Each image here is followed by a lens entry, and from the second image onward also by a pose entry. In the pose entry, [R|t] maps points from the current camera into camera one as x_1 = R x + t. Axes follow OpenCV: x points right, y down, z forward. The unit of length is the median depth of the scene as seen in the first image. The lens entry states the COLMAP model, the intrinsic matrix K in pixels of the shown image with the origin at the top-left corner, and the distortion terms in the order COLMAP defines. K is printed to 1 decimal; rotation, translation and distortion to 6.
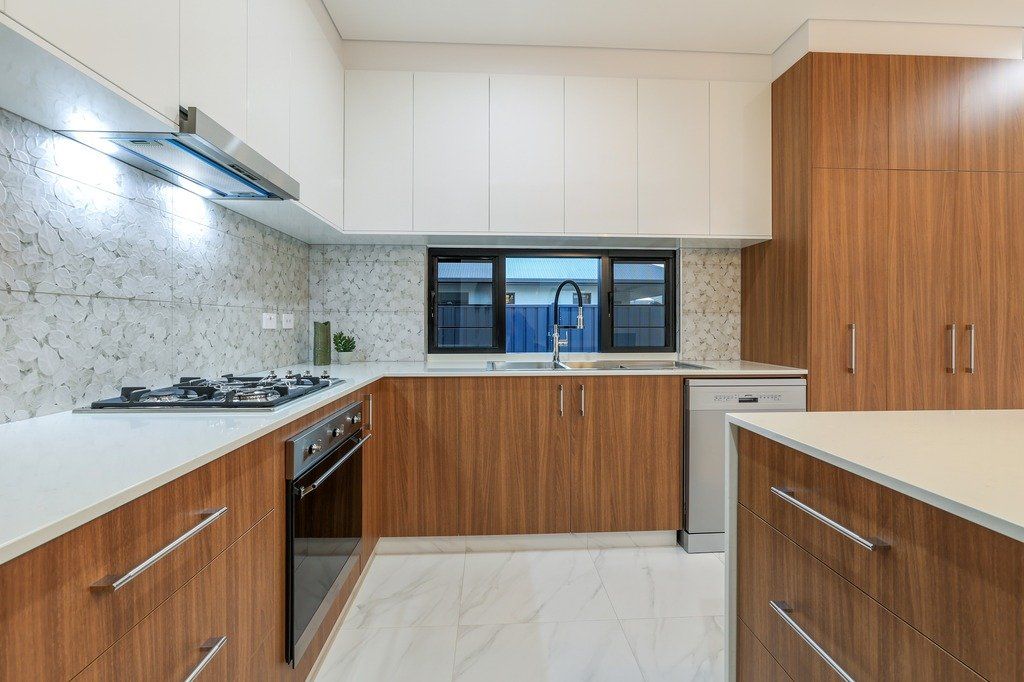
lens RADIAL K [[443.2, 0, 511.3], [0, 443.2, 325.1], [0, 0, 1]] dist [0.001573, 0.000732]
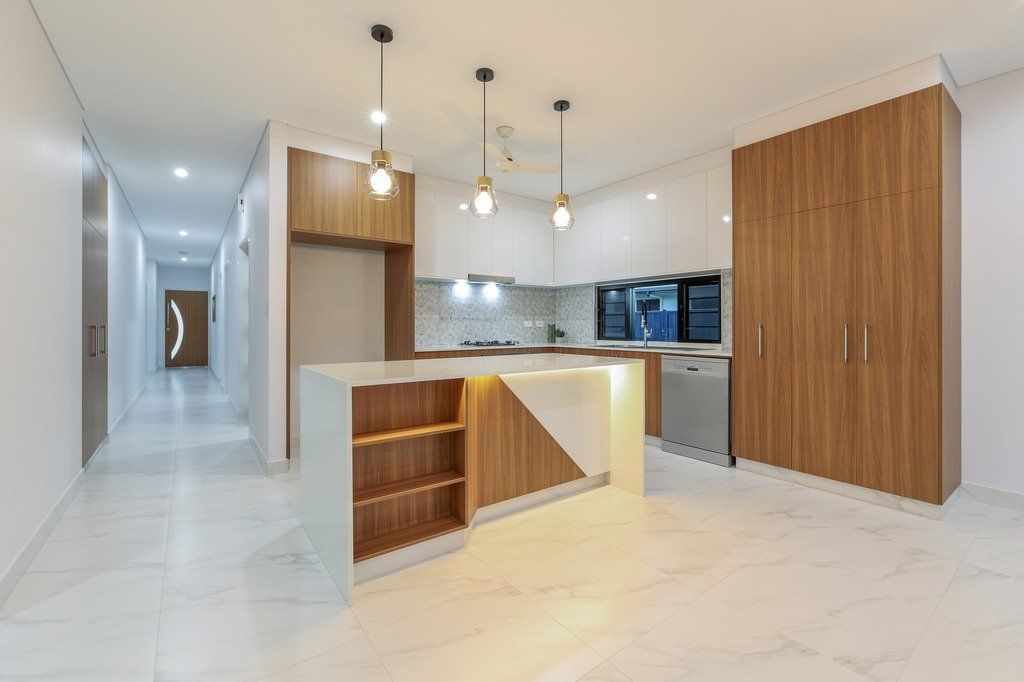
lens RADIAL K [[434.4, 0, 514.2], [0, 434.4, 325.5], [0, 0, 1]] dist [-0.000159, 0.000557]
pose [[0.562400, -0.001611, -0.826864, 1.481854], [0.001592, 0.999998, -0.000866, 0.001515], [0.826864, -0.000829, 0.562402, -0.488097]]
